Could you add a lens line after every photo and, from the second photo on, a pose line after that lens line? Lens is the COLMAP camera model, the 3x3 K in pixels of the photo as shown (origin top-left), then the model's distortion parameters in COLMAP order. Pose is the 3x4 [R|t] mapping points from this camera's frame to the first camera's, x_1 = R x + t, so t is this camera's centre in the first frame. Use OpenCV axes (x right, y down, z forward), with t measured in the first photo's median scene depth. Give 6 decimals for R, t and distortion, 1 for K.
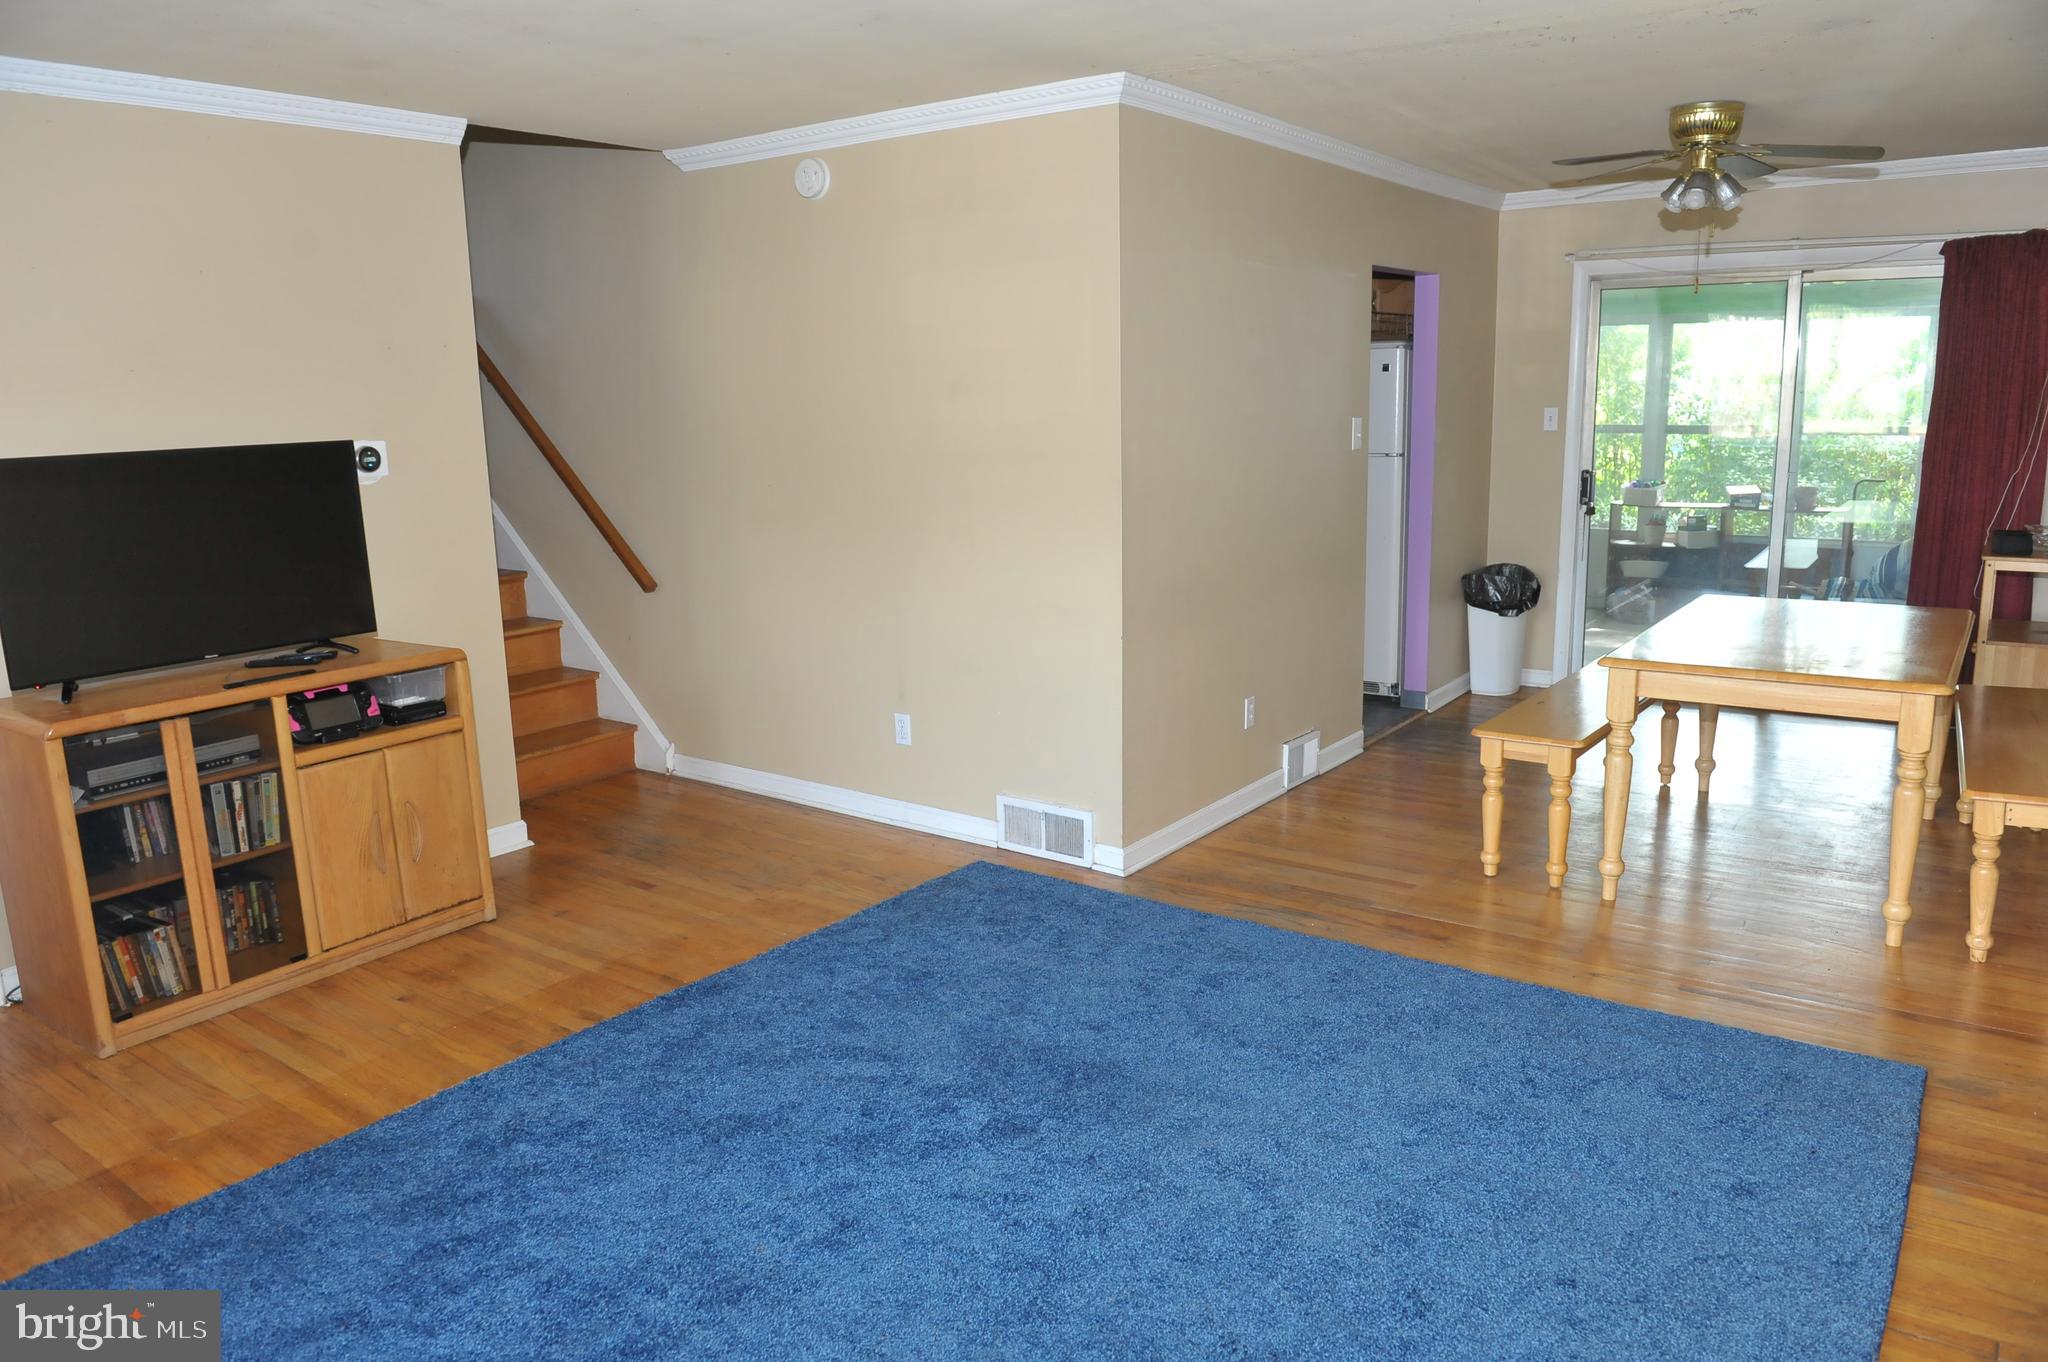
lens RADIAL K [[1419.9, 0, 1024.0], [0, 1419.9, 681.0], [0, 0, 1]] dist [-0.002189, -0.003987]
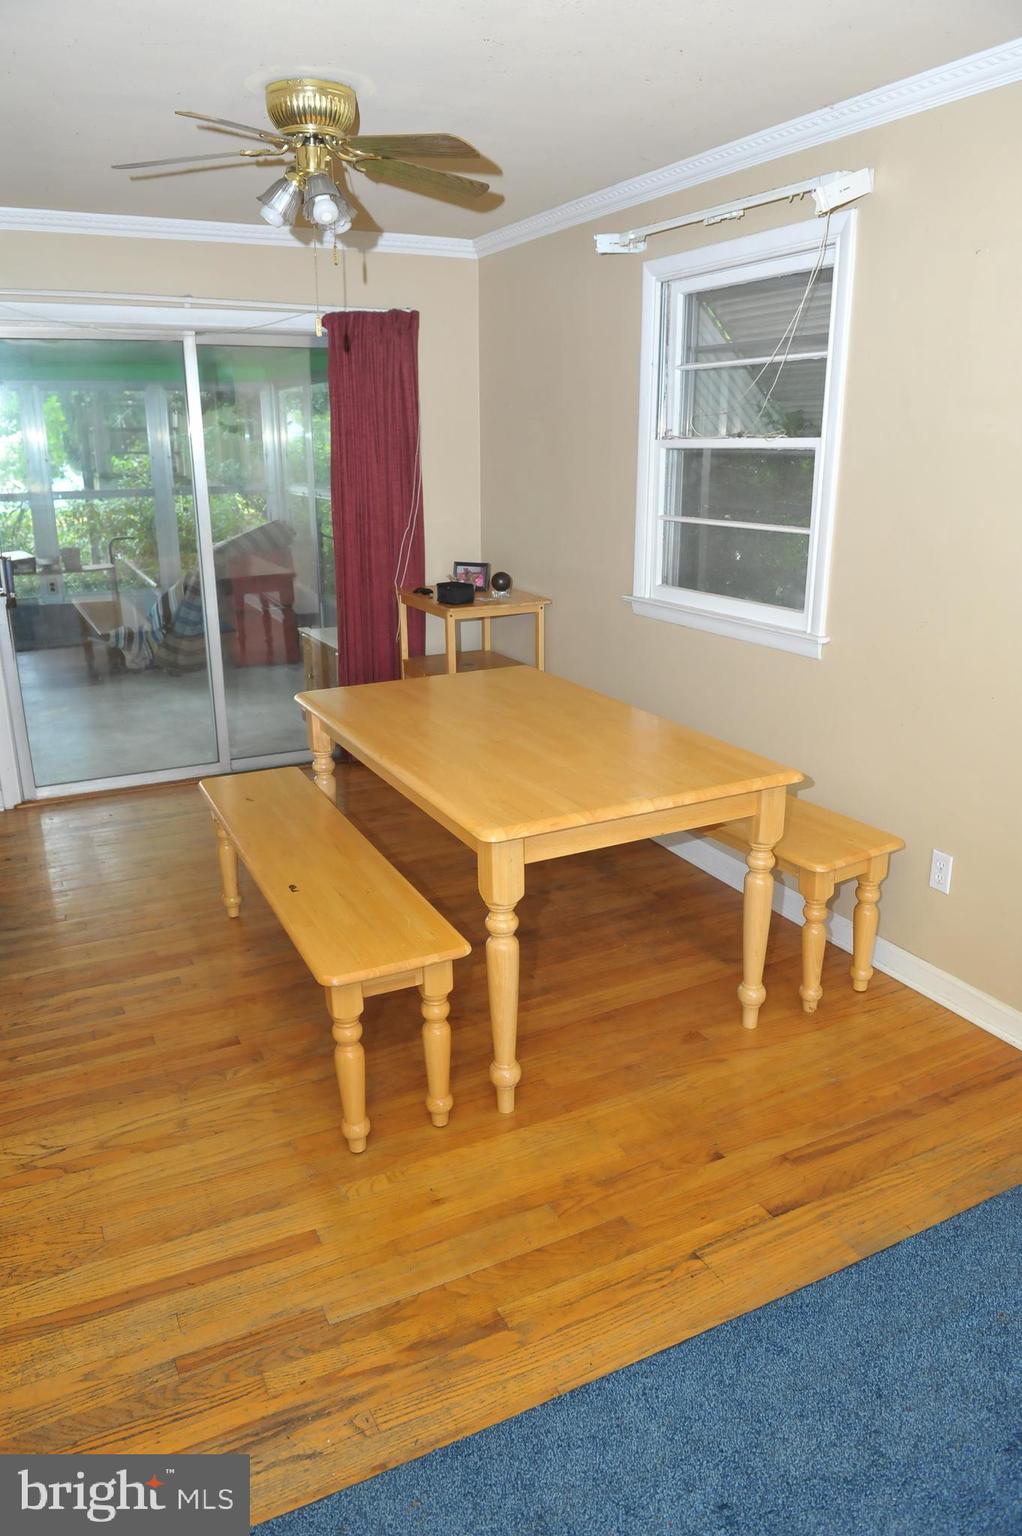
lens RADIAL K [[1065.0, 0, 511.0], [0, 1065.0, 768.0], [0, 0, 1]] dist [-0.002189, -0.003987]
pose [[0.464254, -0.256951, 0.847611, -0.048305], [0.181836, 0.964259, 0.192717, -0.142535], [-0.866836, 0.064657, 0.494384, 0.647523]]
